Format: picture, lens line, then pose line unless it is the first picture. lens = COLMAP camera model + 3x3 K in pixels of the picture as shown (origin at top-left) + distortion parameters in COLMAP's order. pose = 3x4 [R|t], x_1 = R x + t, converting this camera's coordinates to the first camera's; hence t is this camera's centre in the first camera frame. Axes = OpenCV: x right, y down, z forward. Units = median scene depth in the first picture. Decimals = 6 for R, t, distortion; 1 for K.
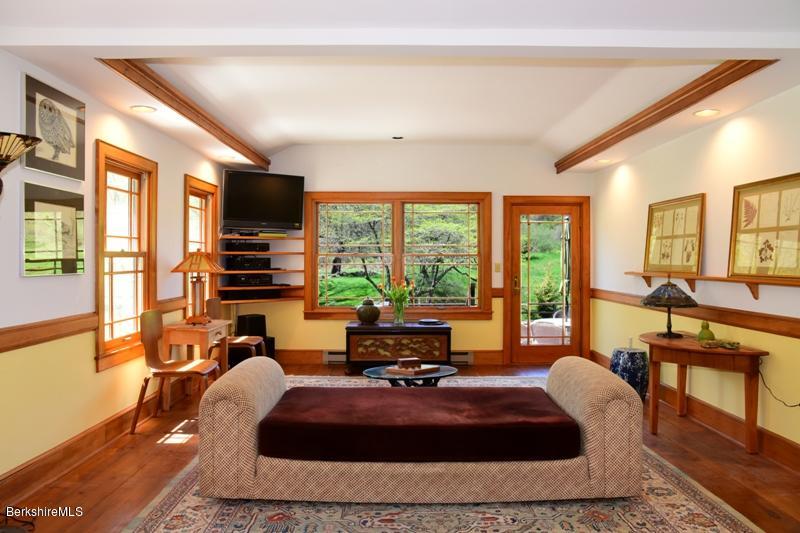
lens RADIAL K [[566.0, 0, 400.0], [0, 566.0, 266.5], [0, 0, 1]] dist [-0.111500, 0.036769]
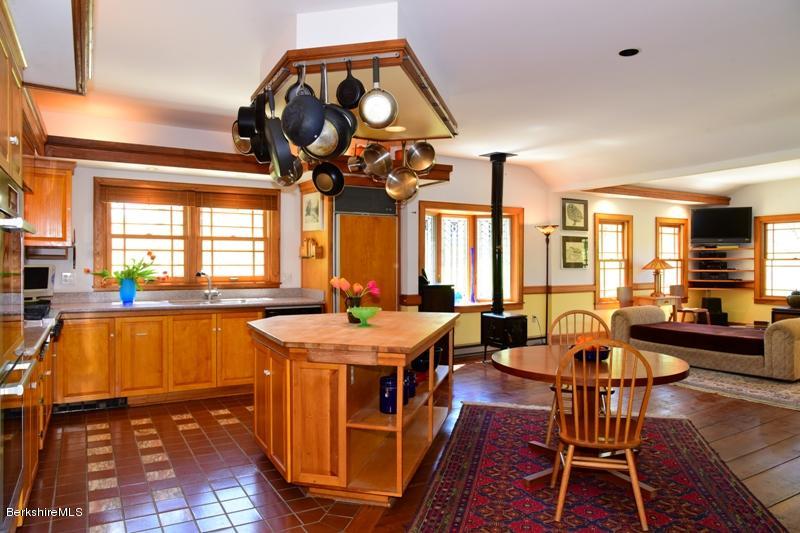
lens RADIAL K [[553.3, 0, 399.7], [0, 553.3, 269.6], [0, 0, 1]] dist [-0.063113, 0.055276]
pose [[0.504080, 0.009127, -0.863609, 0.927420], [-0.009849, 0.999940, 0.004819, 0.011951], [0.863601, 0.006076, 0.504139, -0.808884]]
